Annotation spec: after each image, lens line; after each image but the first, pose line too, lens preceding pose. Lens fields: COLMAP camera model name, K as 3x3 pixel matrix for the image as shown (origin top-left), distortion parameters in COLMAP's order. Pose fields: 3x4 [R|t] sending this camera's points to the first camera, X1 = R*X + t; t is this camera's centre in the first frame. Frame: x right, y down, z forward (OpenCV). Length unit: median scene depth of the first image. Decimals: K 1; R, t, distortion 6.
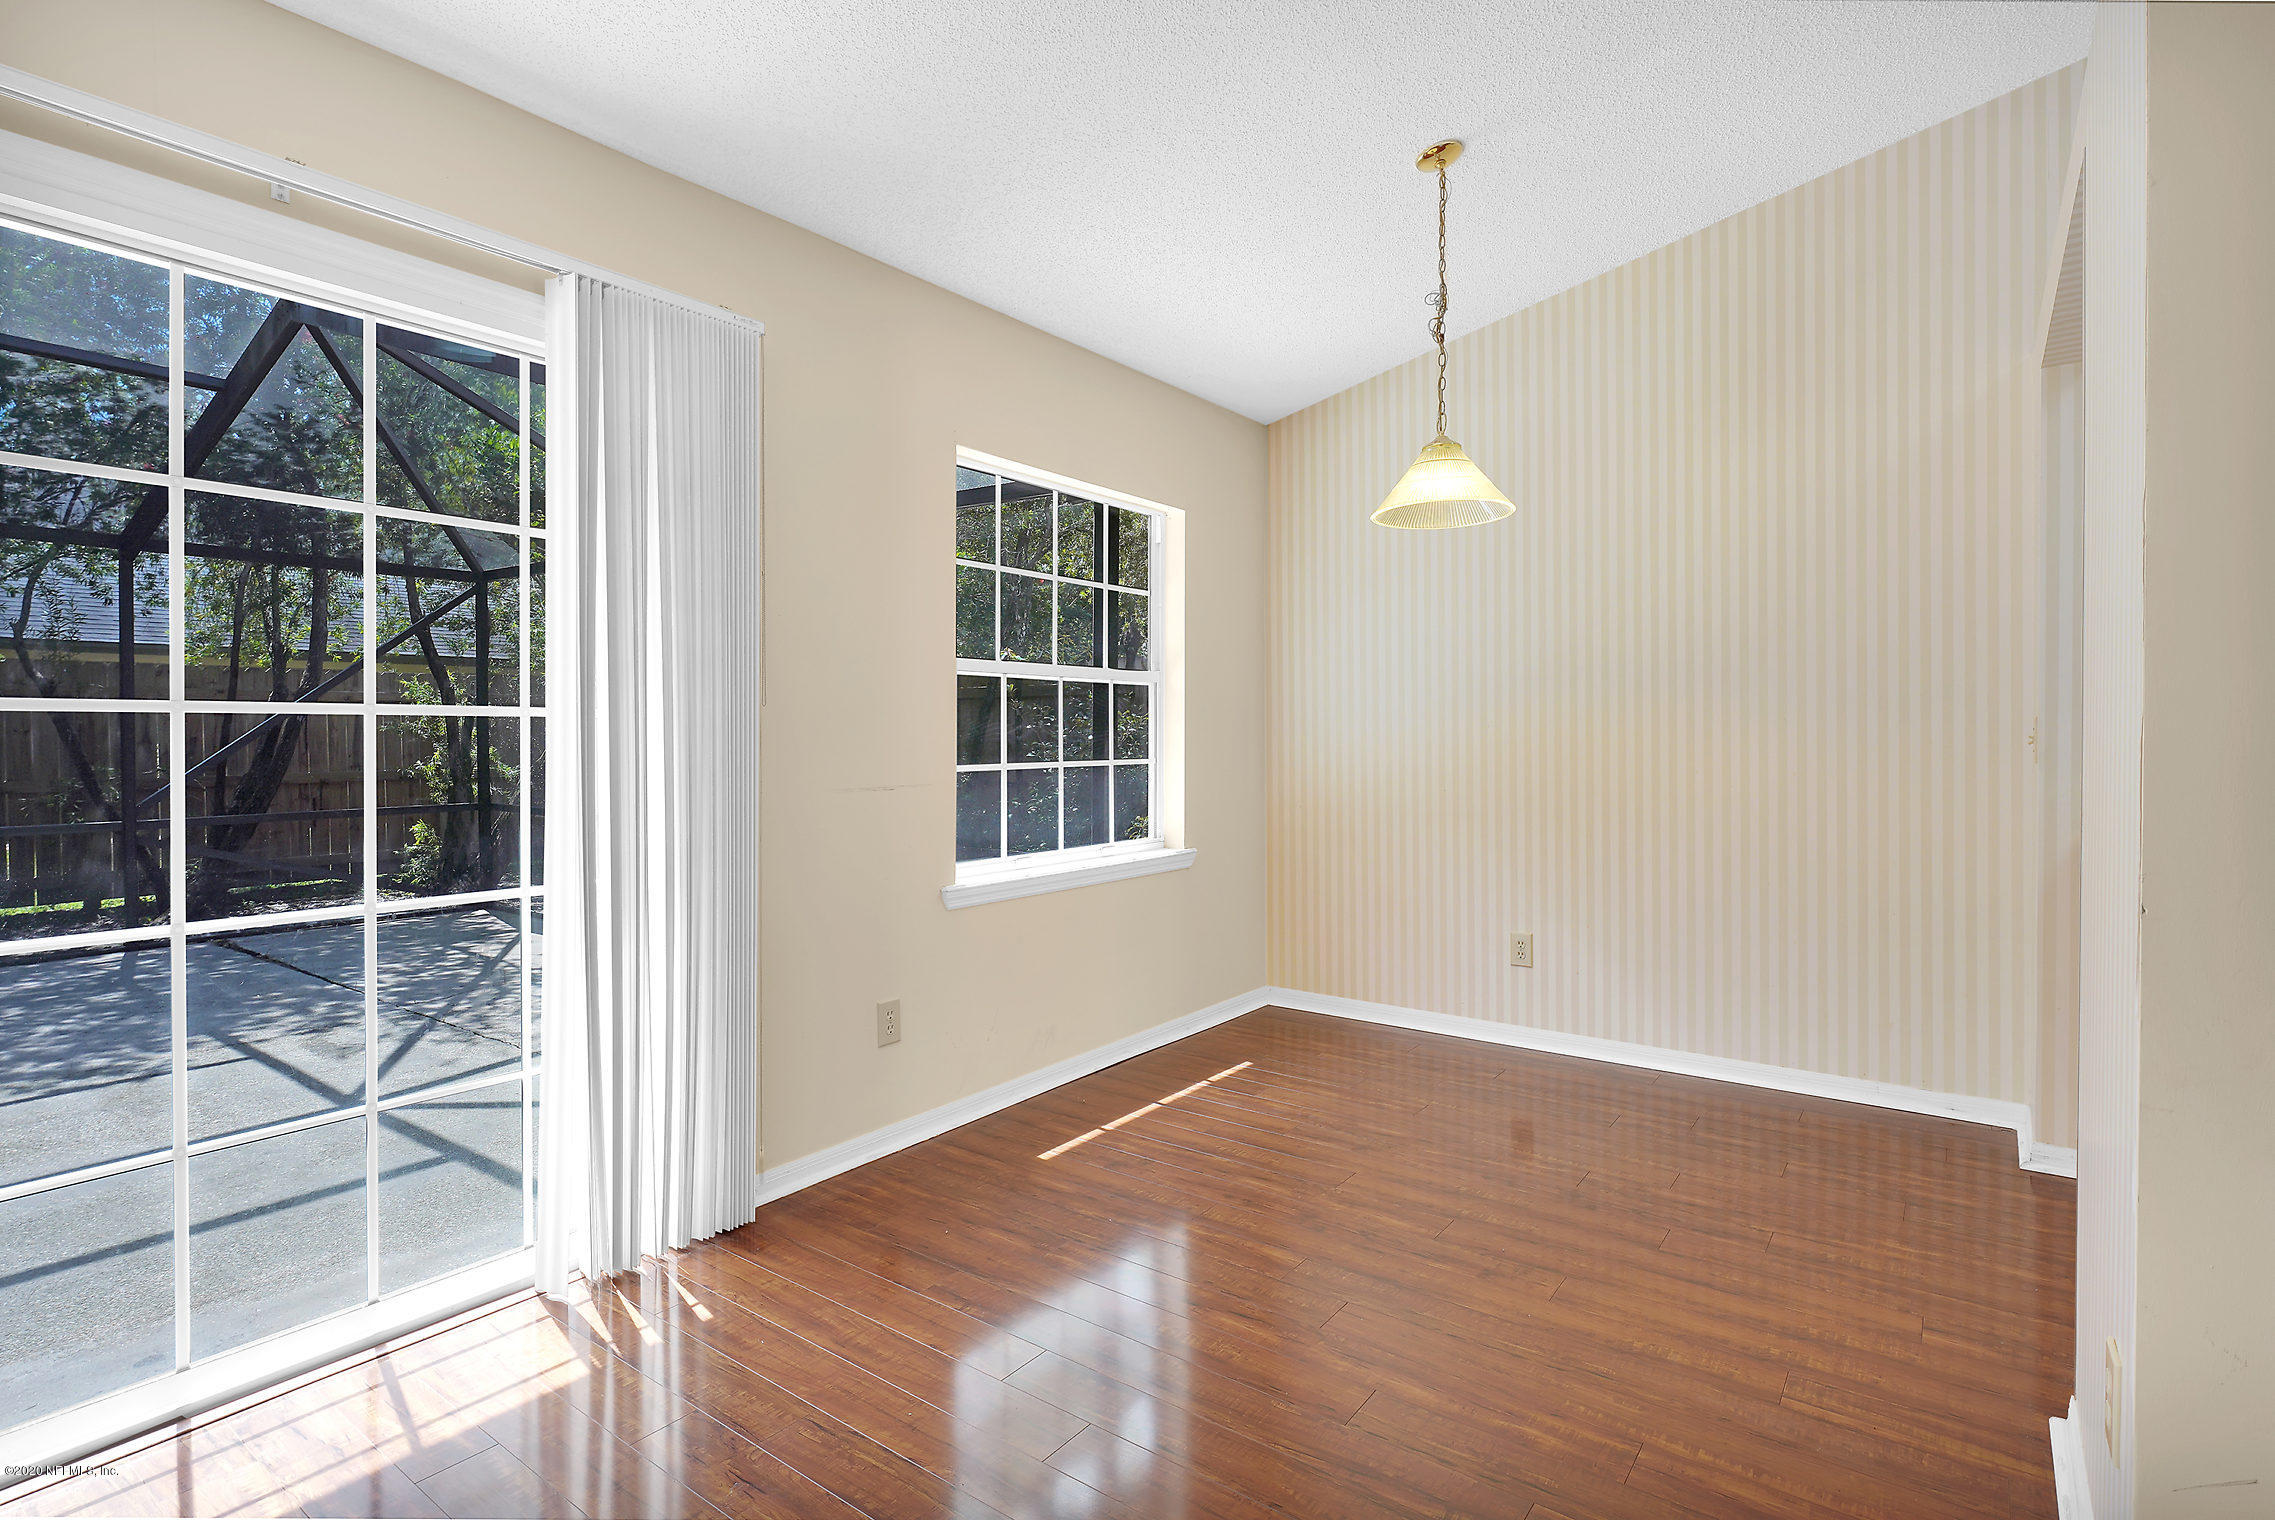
lens RADIAL K [[1092.5, 0, 1121.4], [0, 1092.5, 741.6], [0, 0, 1]] dist [-0.003682, -0.000956]
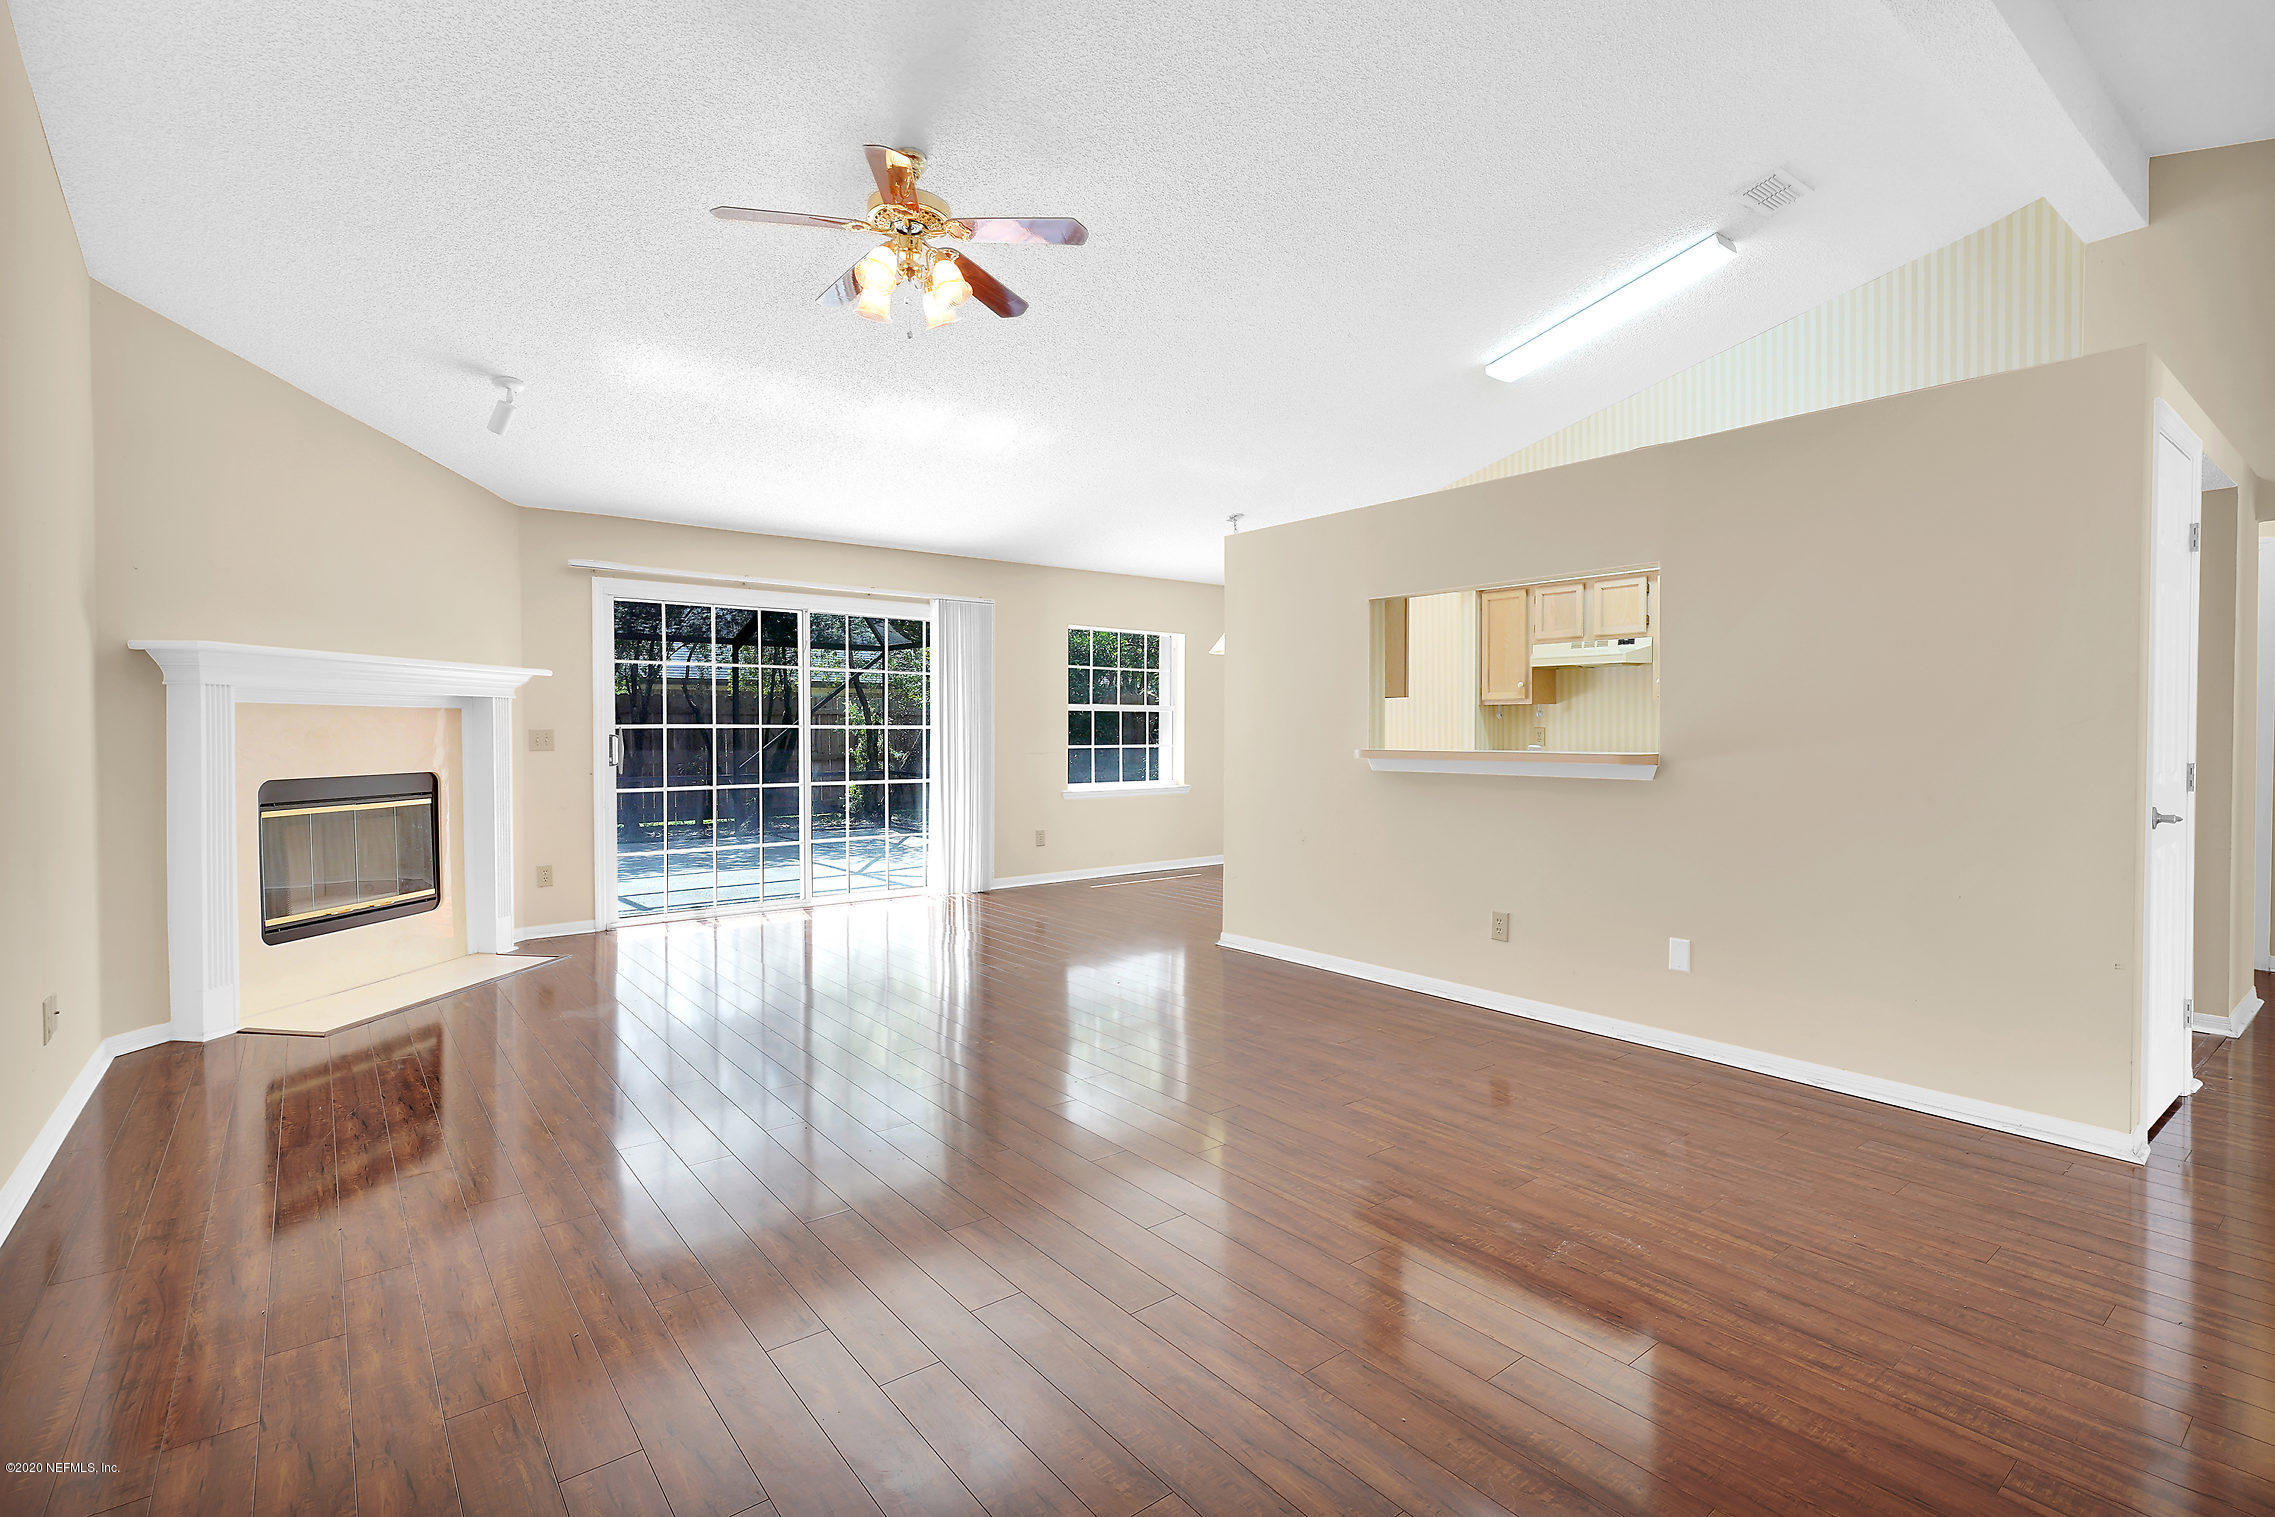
lens RADIAL K [[1054.7, 0, 1152.2], [0, 1054.7, 741.6], [0, 0, 1]] dist [0.003454, 0.000629]
pose [[0.974645, -0.001836, -0.223750, 0.592683], [0.001718, 0.999998, -0.000725, 0.014050], [0.223751, 0.000323, 0.974646, -1.378522]]
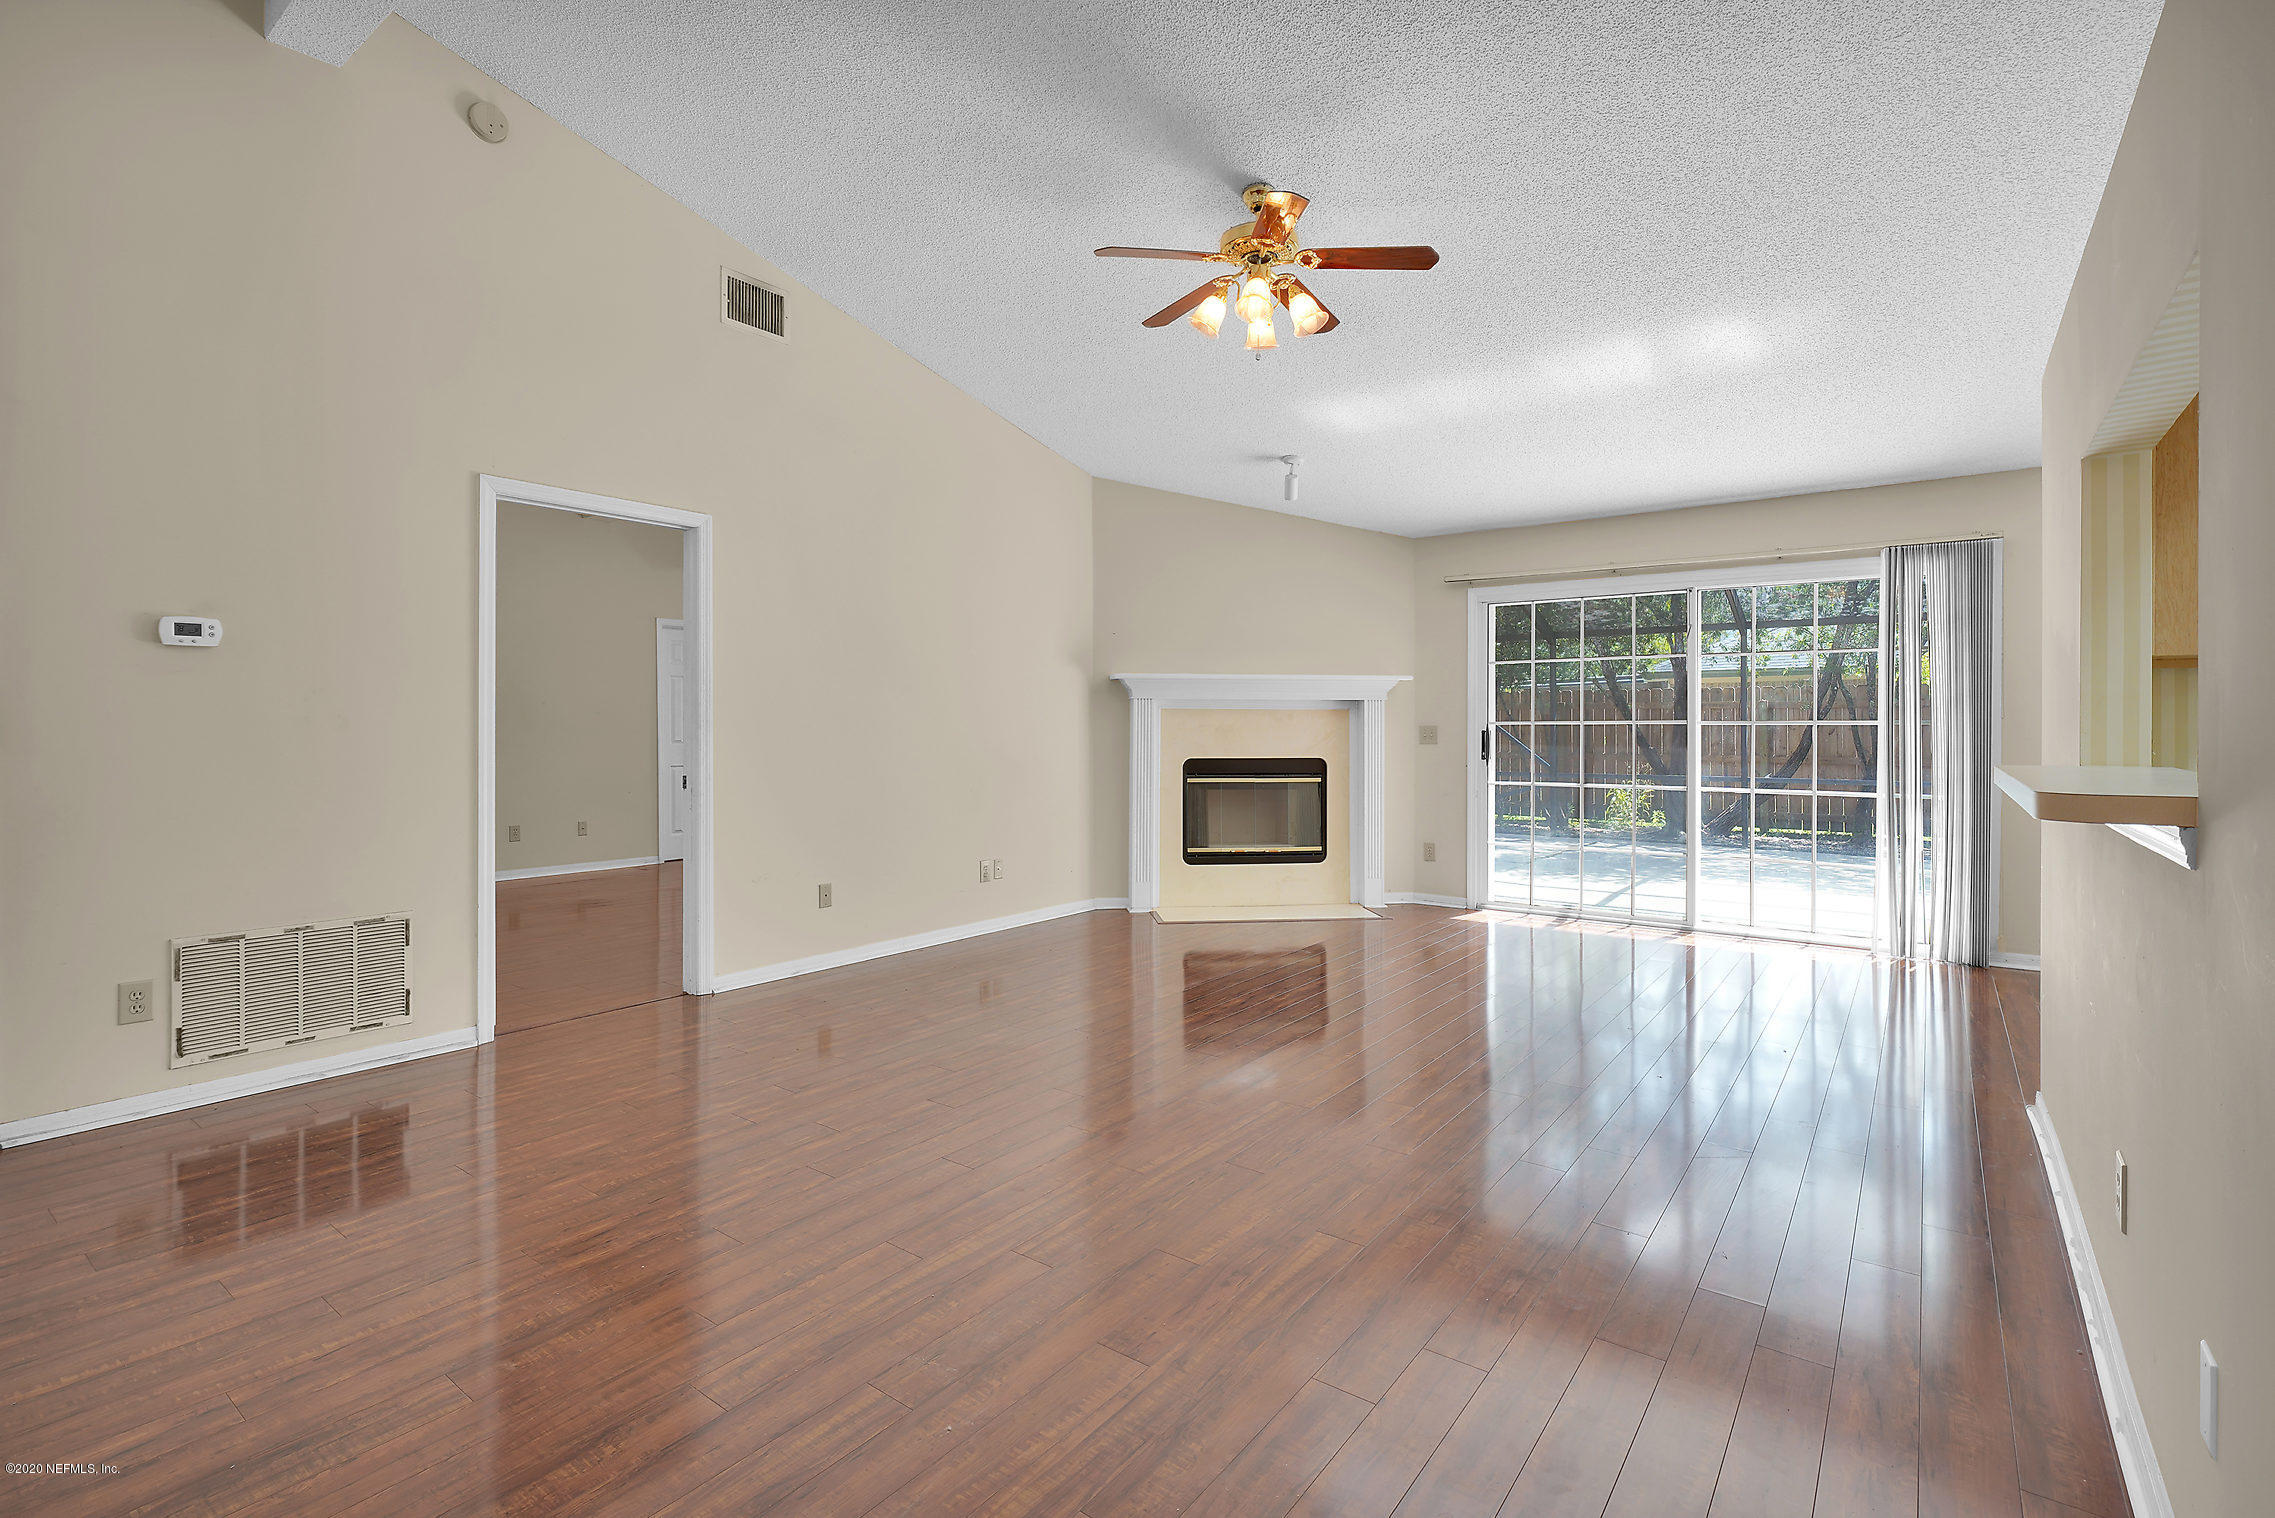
lens RADIAL K [[1092.5, 0, 1131.2], [0, 1092.5, 715.5], [0, 0, 1]] dist [-0.003682, -0.000956]
pose [[0.021347, -0.010817, -0.999714, 1.318603], [-0.012522, 0.999860, -0.011086, 0.002514], [0.999694, 0.012755, 0.021209, -0.518658]]
